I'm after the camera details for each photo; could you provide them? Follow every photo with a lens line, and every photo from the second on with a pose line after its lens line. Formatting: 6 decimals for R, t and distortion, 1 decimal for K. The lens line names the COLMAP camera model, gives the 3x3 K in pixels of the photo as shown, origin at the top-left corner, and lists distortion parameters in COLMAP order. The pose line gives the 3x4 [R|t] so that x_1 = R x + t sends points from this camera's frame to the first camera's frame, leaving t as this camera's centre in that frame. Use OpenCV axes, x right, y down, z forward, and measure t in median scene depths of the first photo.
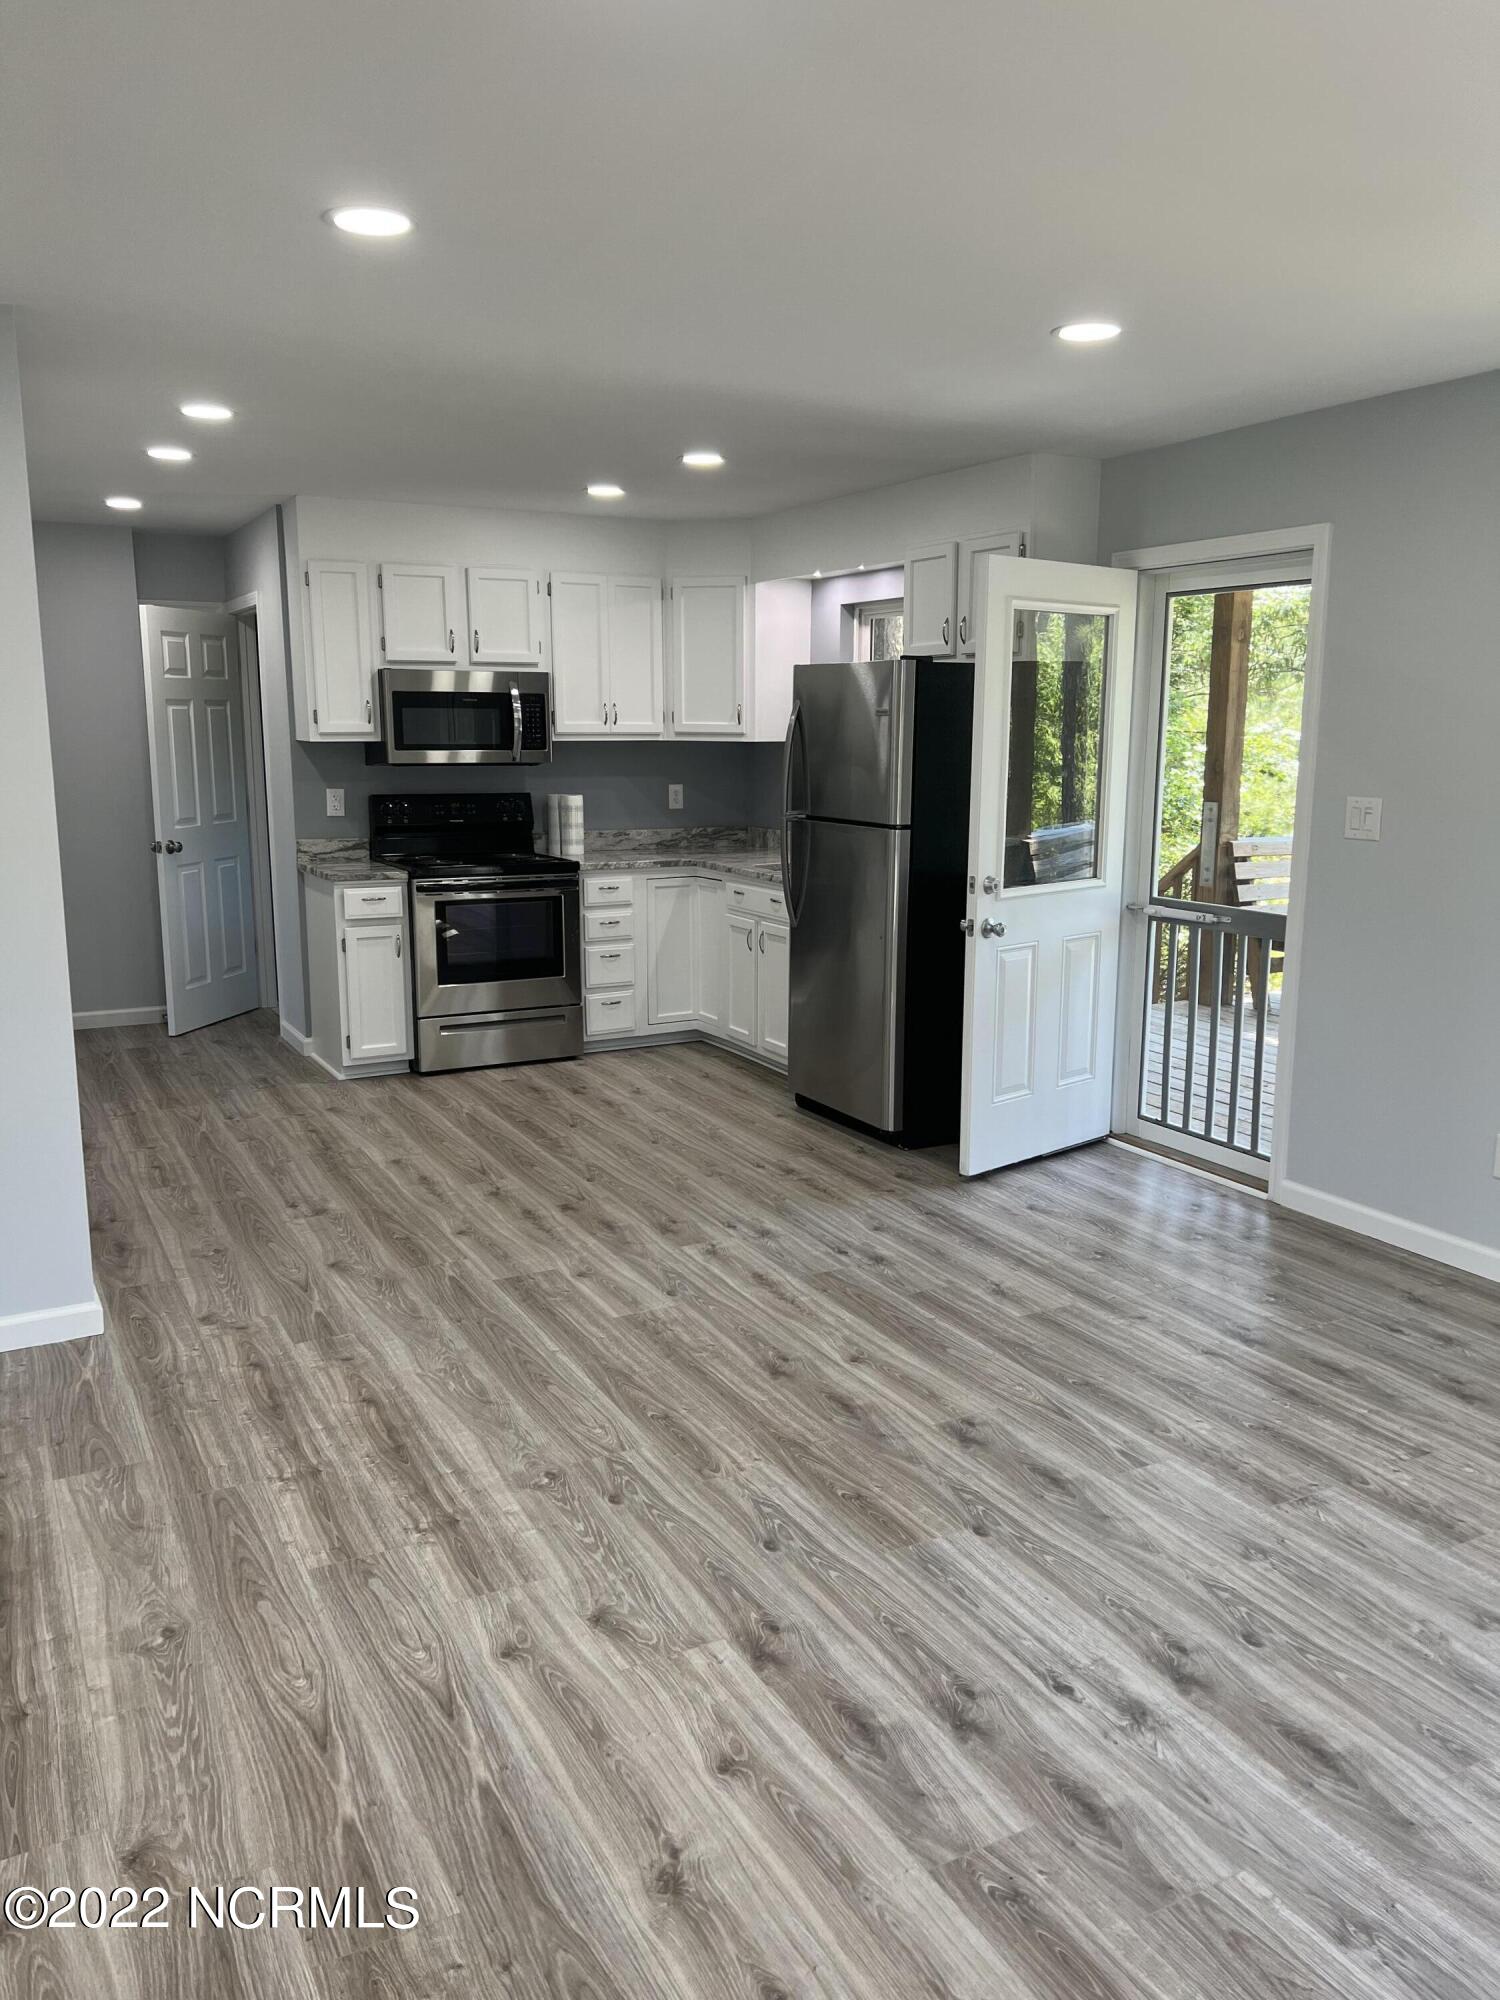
lens RADIAL K [[1491.2, 0, 739.2], [0, 1491.2, 1005.1], [0, 0, 1]] dist [0.014330, -0.024182]
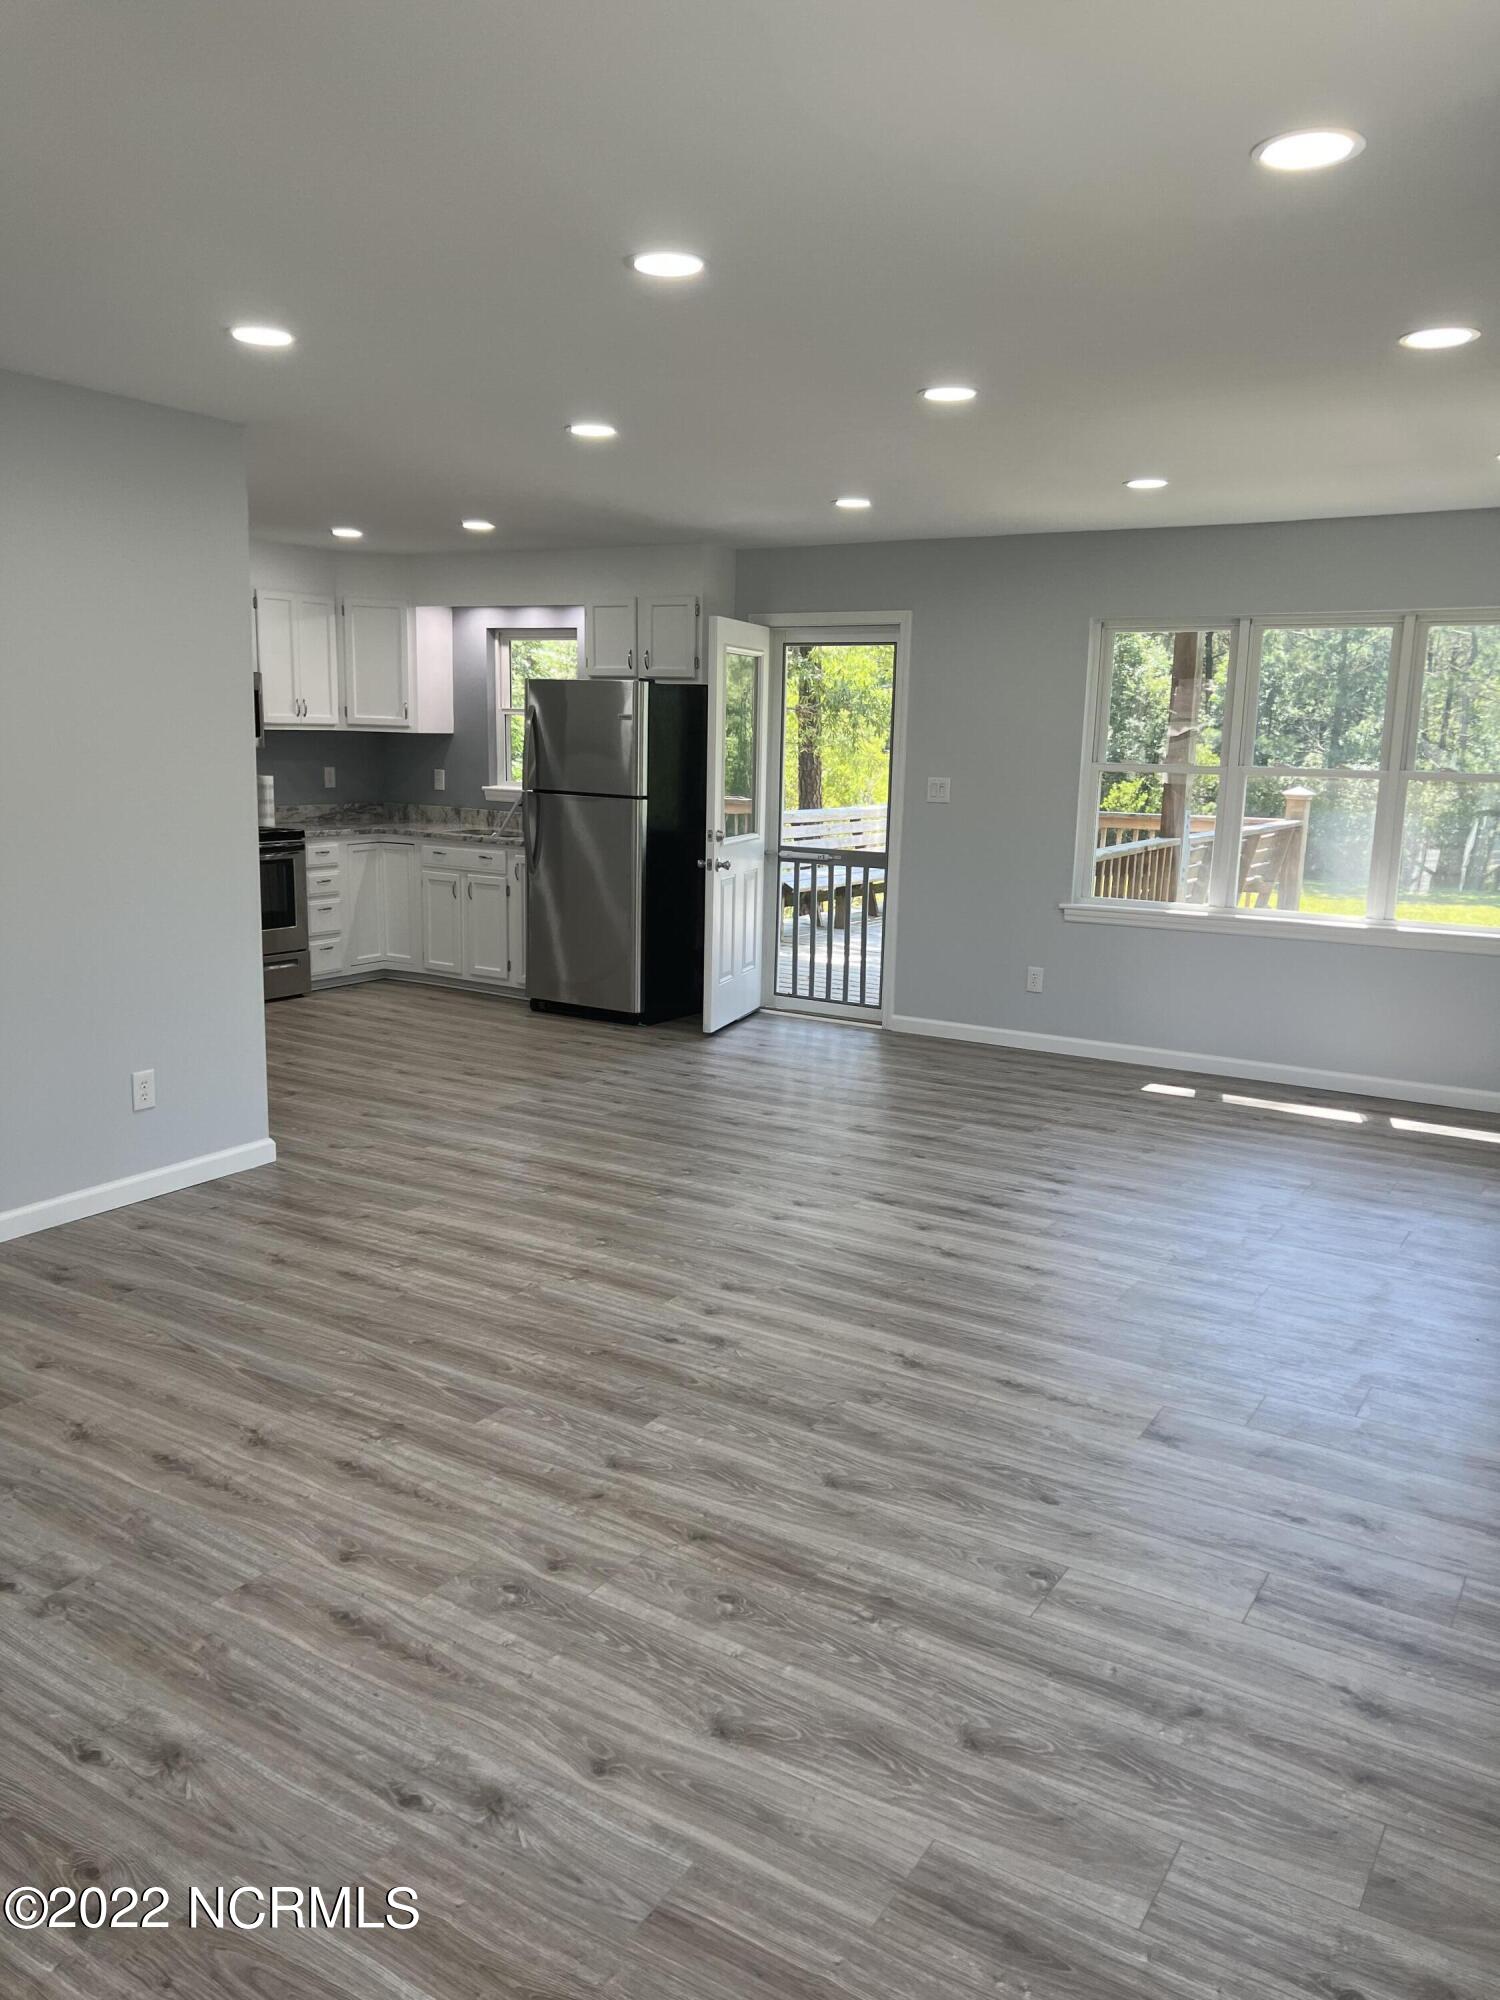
lens RADIAL K [[1491.2, 0, 764.4], [0, 1491.2, 1001.2], [0, 0, 1]] dist [0.014330, -0.024182]
pose [[0.867055, -0.069022, 0.493409, -0.517337], [0.067138, 0.997511, 0.021561, 0.054028], [-0.493669, 0.014432, 0.869530, -0.309775]]
